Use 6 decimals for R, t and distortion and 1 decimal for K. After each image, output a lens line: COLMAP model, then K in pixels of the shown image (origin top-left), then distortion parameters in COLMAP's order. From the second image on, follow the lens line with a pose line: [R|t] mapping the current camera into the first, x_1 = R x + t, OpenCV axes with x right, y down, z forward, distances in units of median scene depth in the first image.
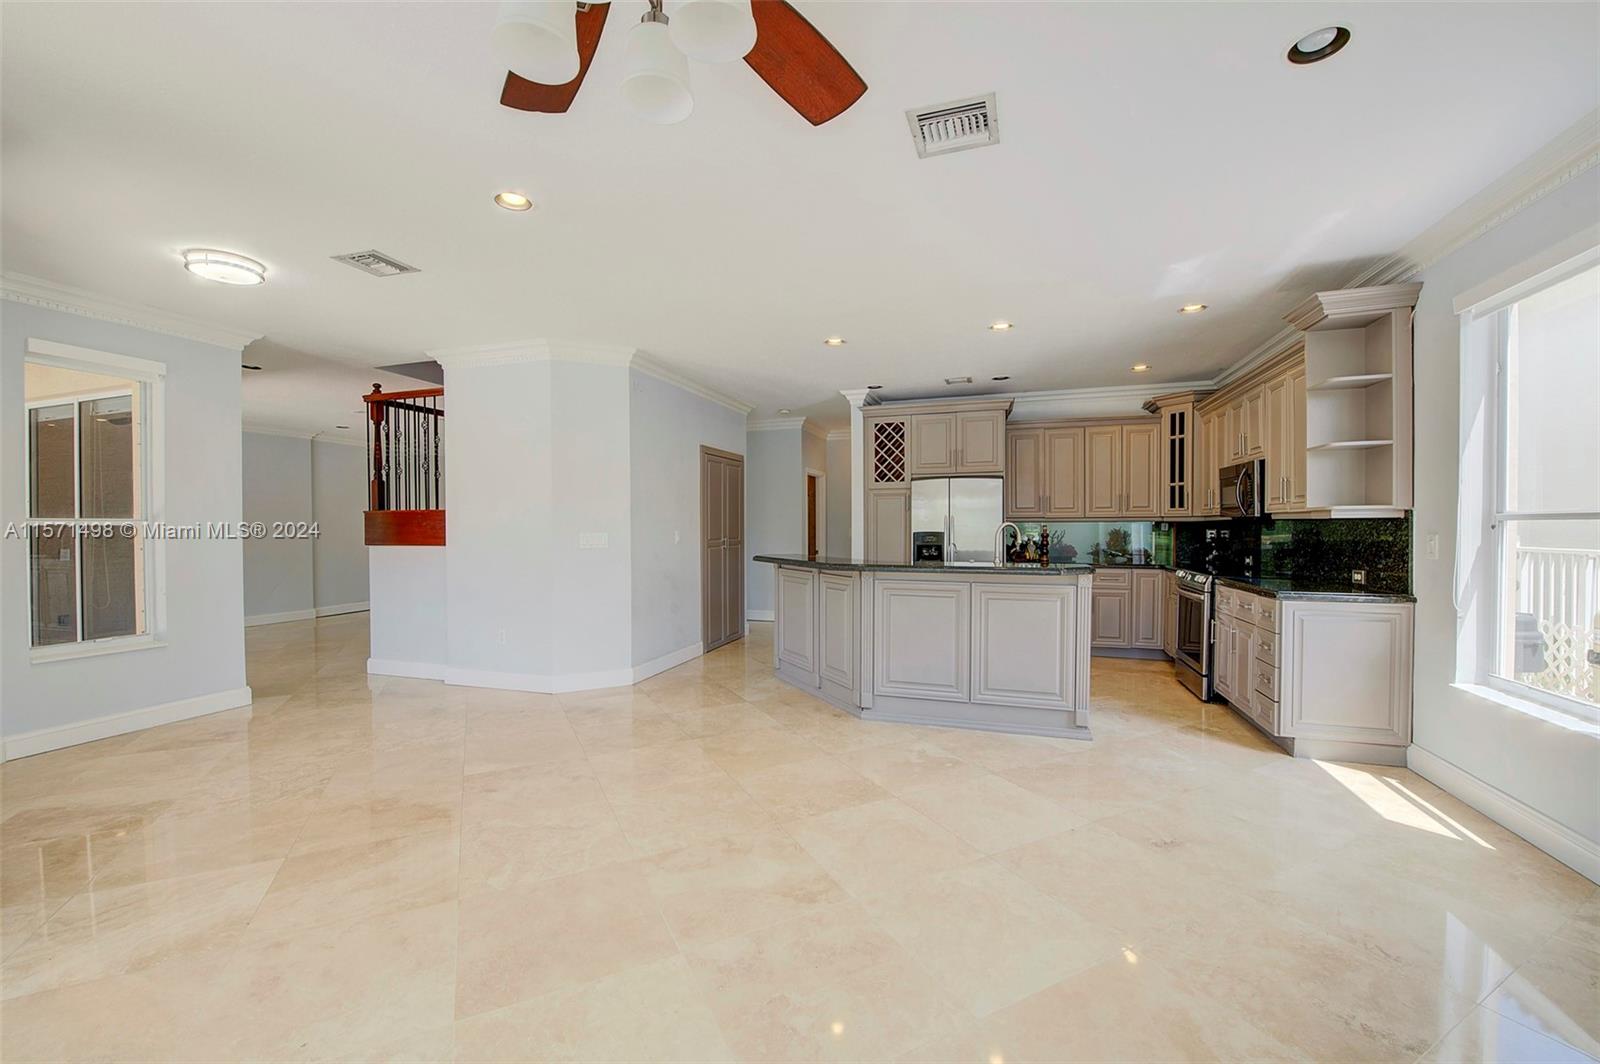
lens RADIAL K [[638.0, 0, 800.9], [0, 638.0, 534.7], [0, 0, 1]] dist [-0.018177, -0.000183]
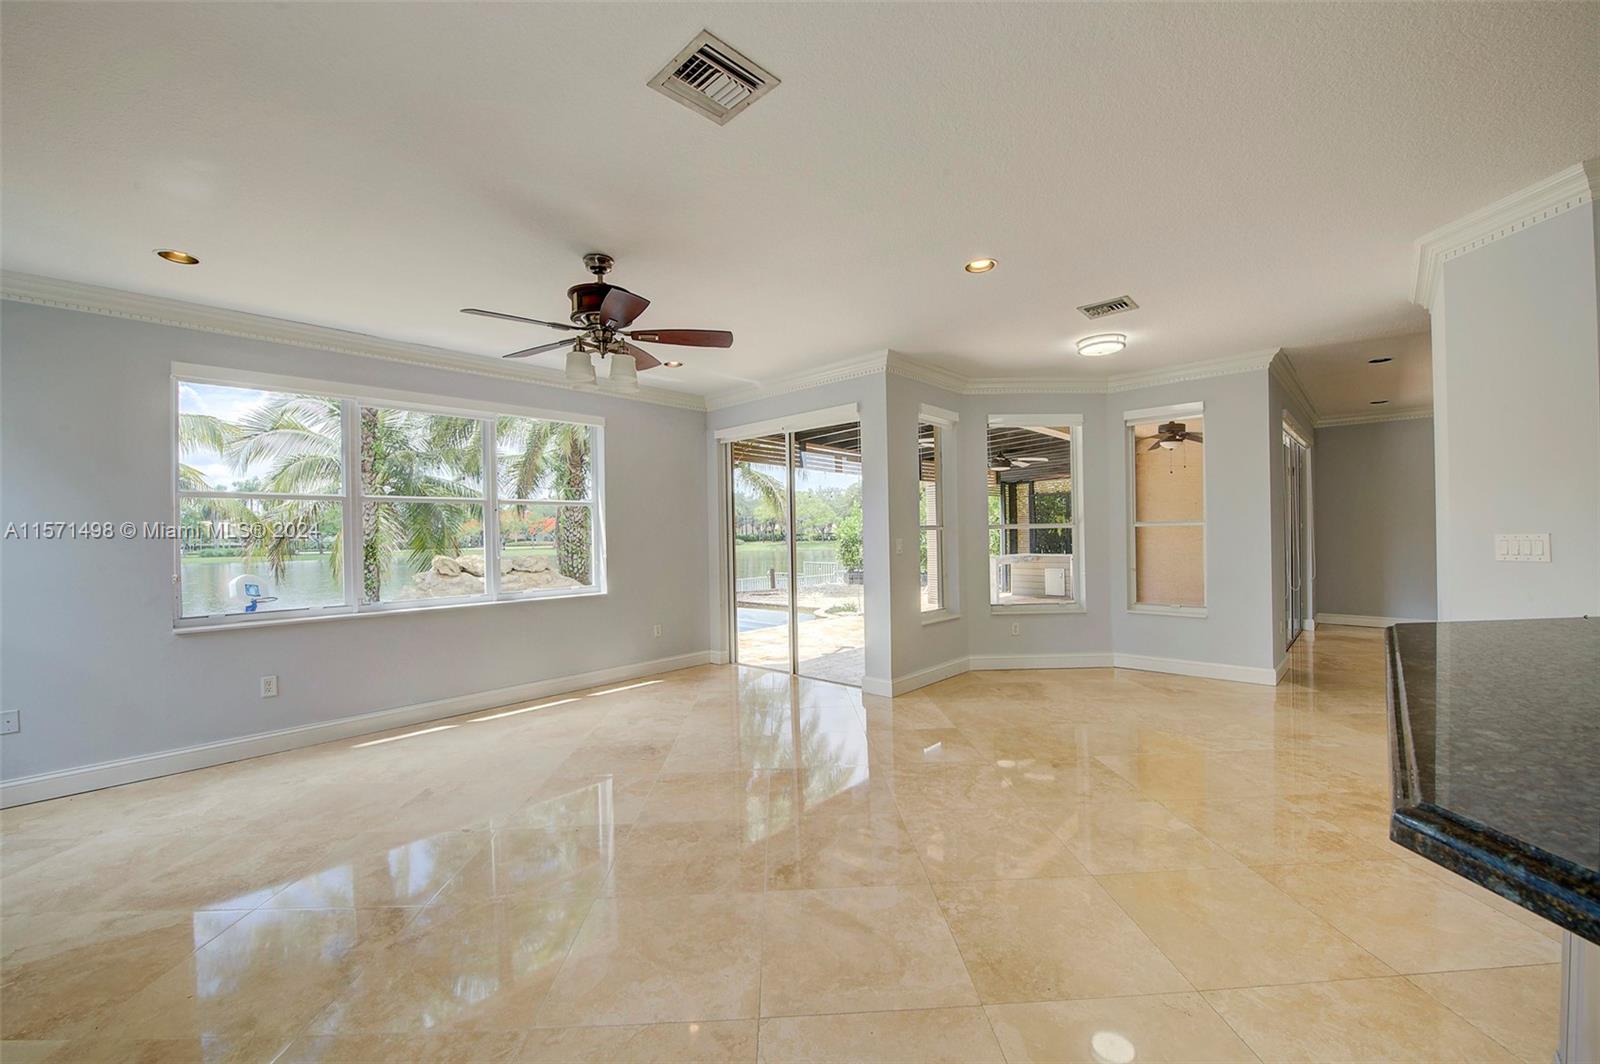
lens RADIAL K [[635.6, 0, 802.7], [0, 635.6, 534.9], [0, 0, 1]] dist [-0.010441, -0.003750]
pose [[-0.422031, 0.014137, -0.906471, 0.351271], [0.009906, 0.999891, 0.010982, -0.011699], [0.906527, -0.004345, -0.422125, 0.525055]]
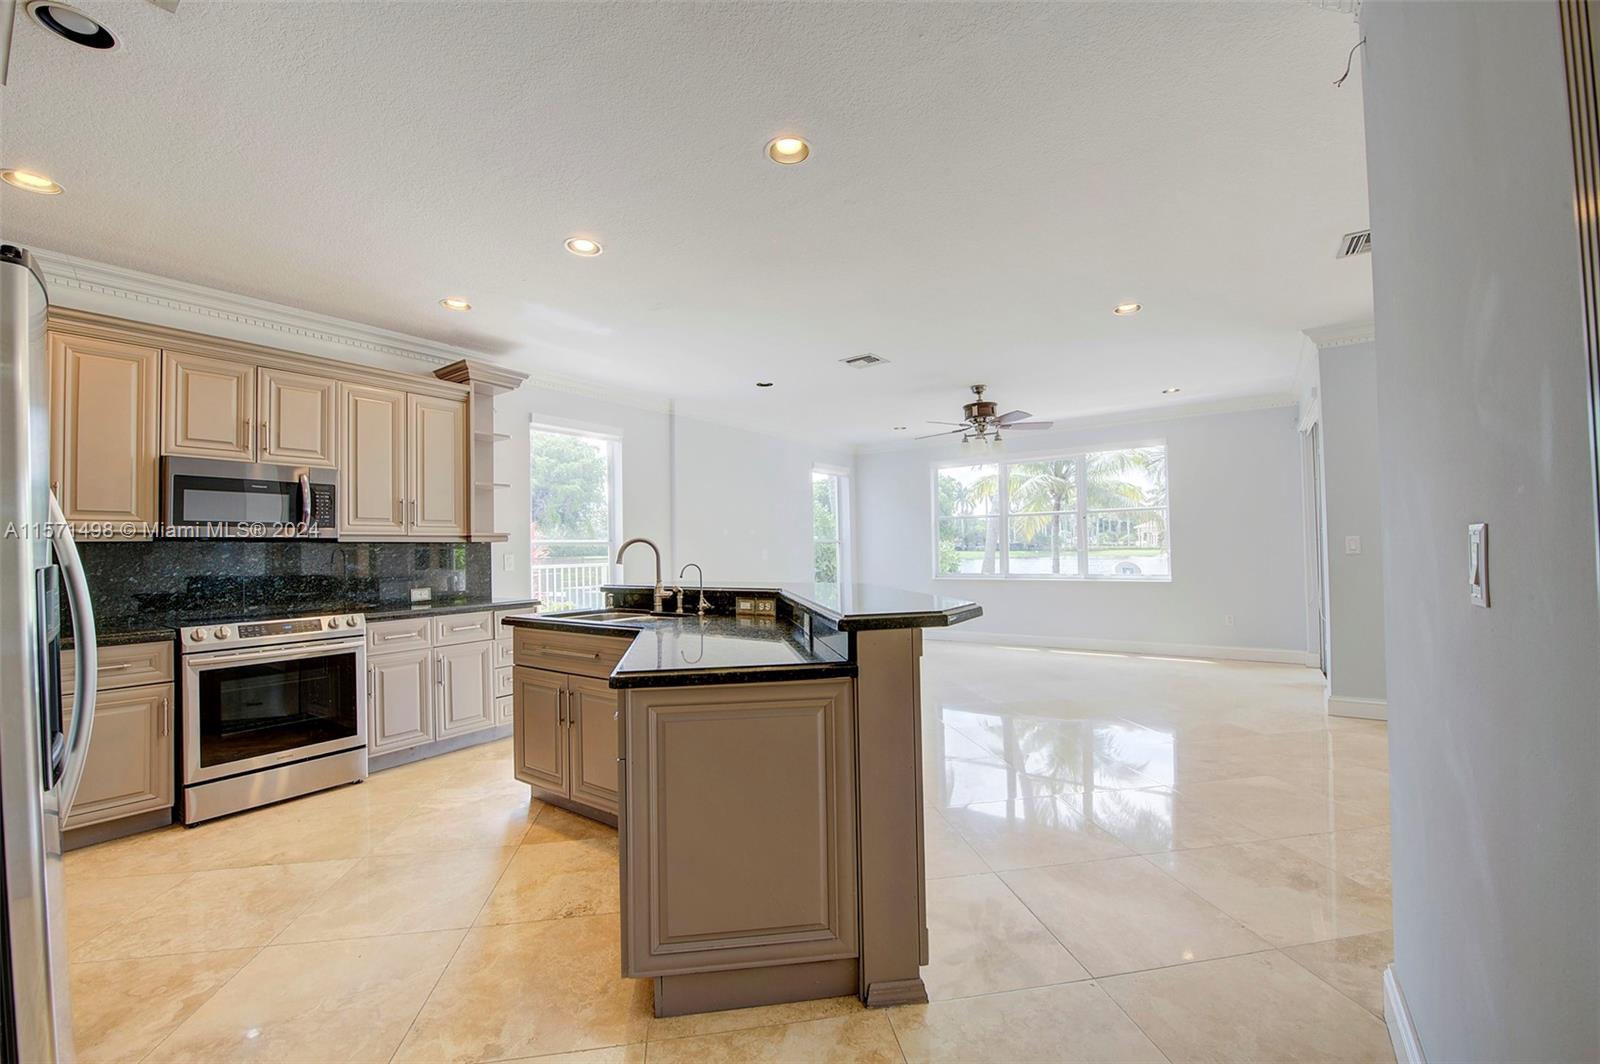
lens RADIAL K [[635.6, 0, 802.7], [0, 635.6, 534.9], [0, 0, 1]] dist [-0.010441, -0.003750]
pose [[-0.953505, 0.028996, 0.299979, -0.072184], [0.026468, 0.999572, -0.012490, -0.005306], [-0.300212, -0.003970, -0.953864, 1.135755]]
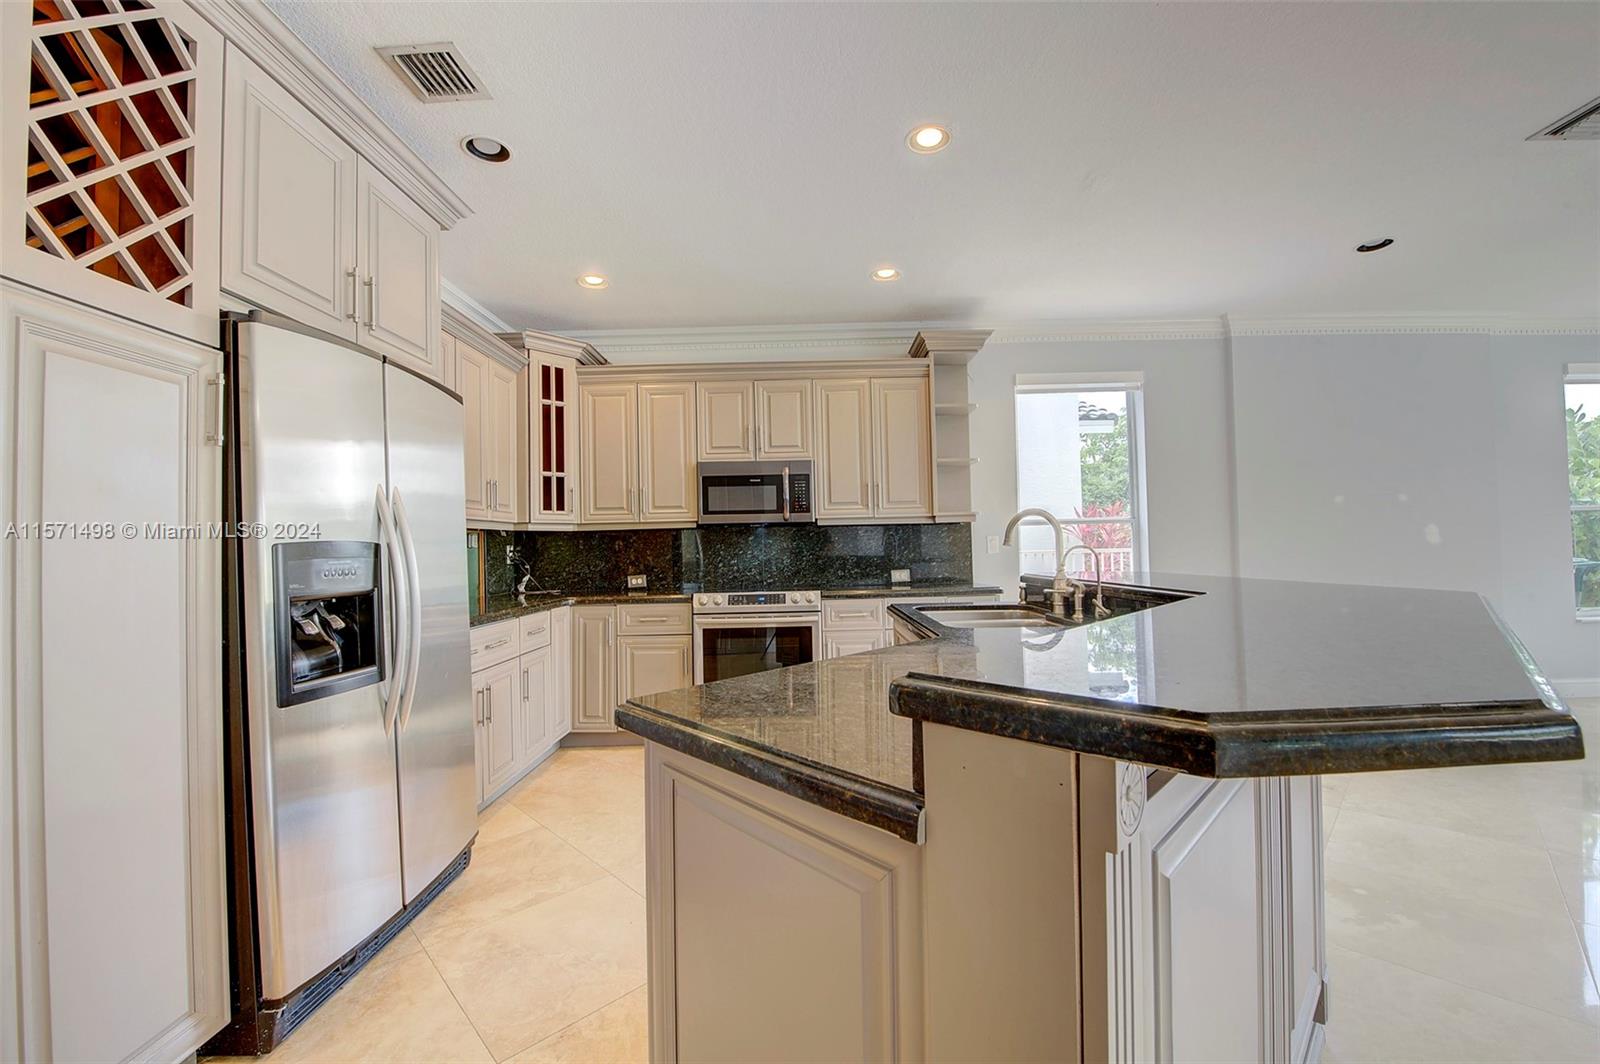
lens RADIAL K [[635.6, 0, 802.7], [0, 635.6, 534.9], [0, 0, 1]] dist [-0.010441, -0.003750]
pose [[-0.303922, 0.029372, 0.952244, -0.104022], [0.036470, 0.999151, -0.019179, 0.004585], [-0.951999, 0.028900, -0.304735, 0.917282]]
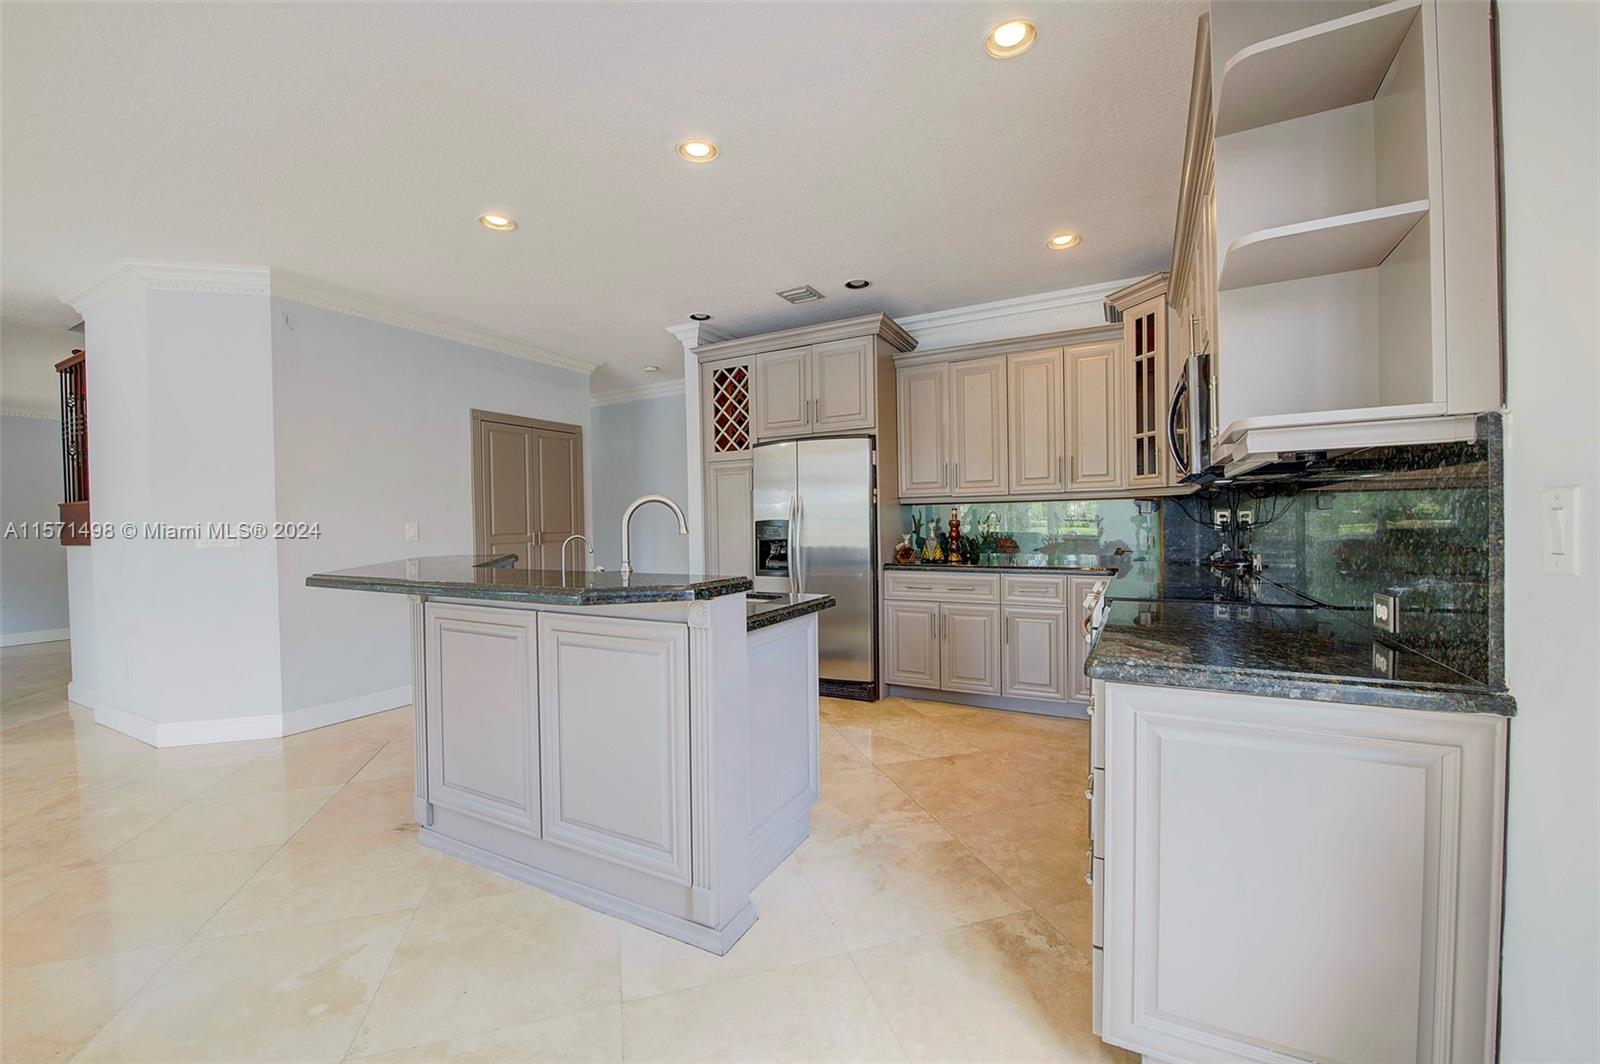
lens RADIAL K [[635.6, 0, 802.7], [0, 635.6, 534.9], [0, 0, 1]] dist [-0.010441, -0.003750]
pose [[0.984254, -0.010150, -0.176470, 0.362438], [0.011503, 0.999912, 0.006645, 0.007450], [0.176387, -0.008570, 0.984284, 0.334272]]
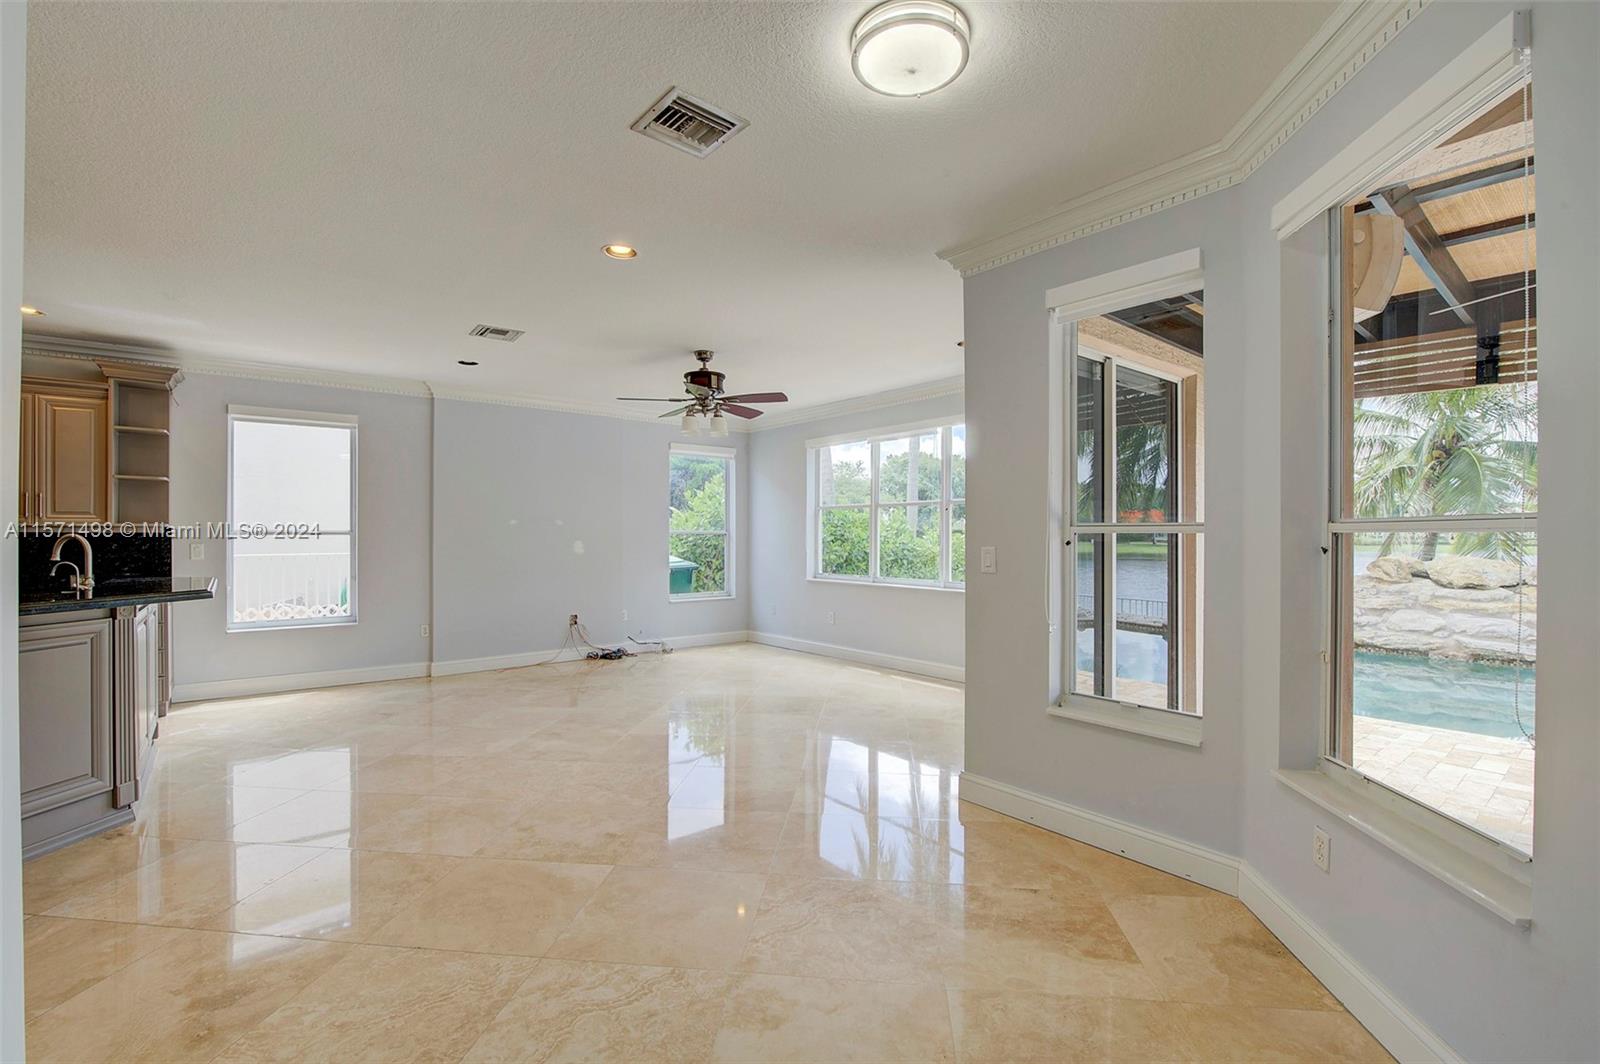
lens RADIAL K [[707.2, 0, 800.9], [0, 707.2, 537.5], [0, 0, 1]] dist [-0.012696, -0.000192]
pose [[-0.836840, 0.002798, 0.547440, -0.617227], [0.010584, 0.999883, 0.011069, -0.010965], [-0.547345, 0.015057, -0.836772, 0.823265]]
